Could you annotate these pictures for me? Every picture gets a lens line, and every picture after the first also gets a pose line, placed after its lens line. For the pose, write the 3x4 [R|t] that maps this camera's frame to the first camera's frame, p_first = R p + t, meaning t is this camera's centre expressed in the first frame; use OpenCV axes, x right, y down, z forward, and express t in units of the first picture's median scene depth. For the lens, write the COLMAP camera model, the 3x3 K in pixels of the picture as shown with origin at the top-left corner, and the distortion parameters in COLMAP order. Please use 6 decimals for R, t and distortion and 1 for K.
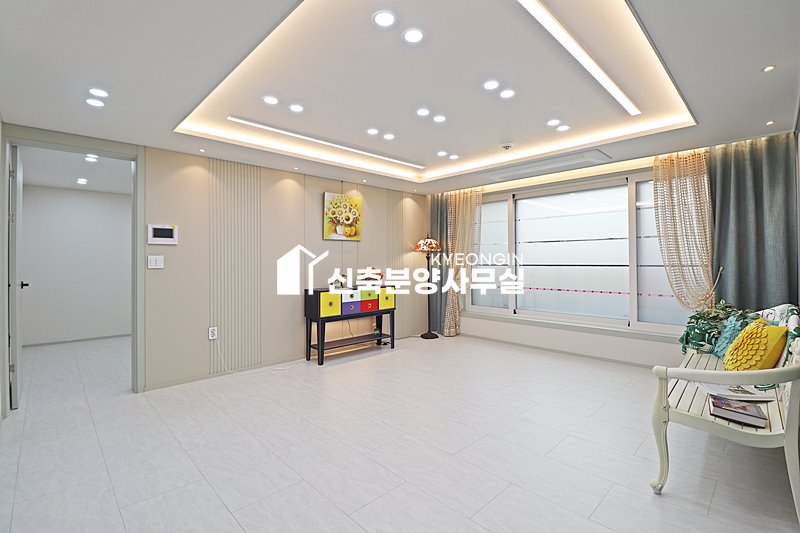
lens RADIAL K [[368.0, 0, 401.6], [0, 368.0, 258.2], [0, 0, 1]] dist [0.000490, -0.012684]
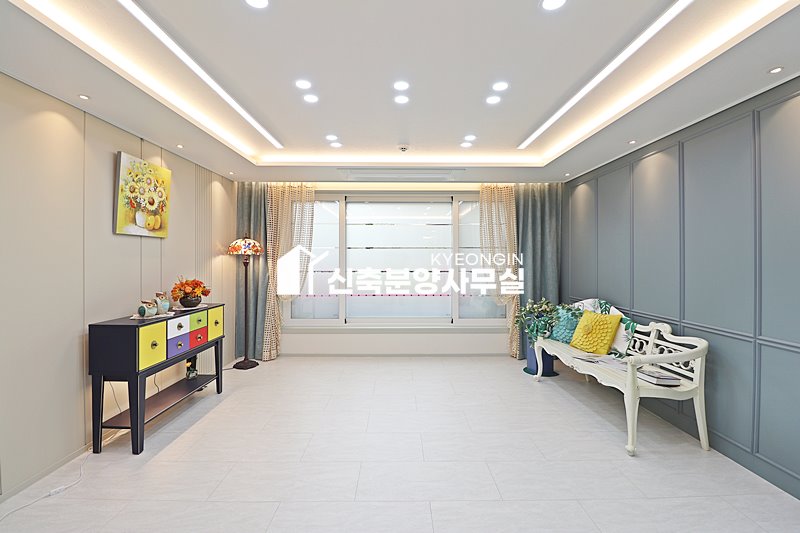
lens RADIAL K [[369.0, 0, 403.1], [0, 369.0, 260.1], [0, 0, 1]] dist [-0.000242, -0.012267]
pose [[0.688264, 0.006333, 0.725432, -0.317991], [-0.009862, 0.999951, 0.000628, -0.014363], [-0.725393, -0.007586, 0.688293, 0.279354]]
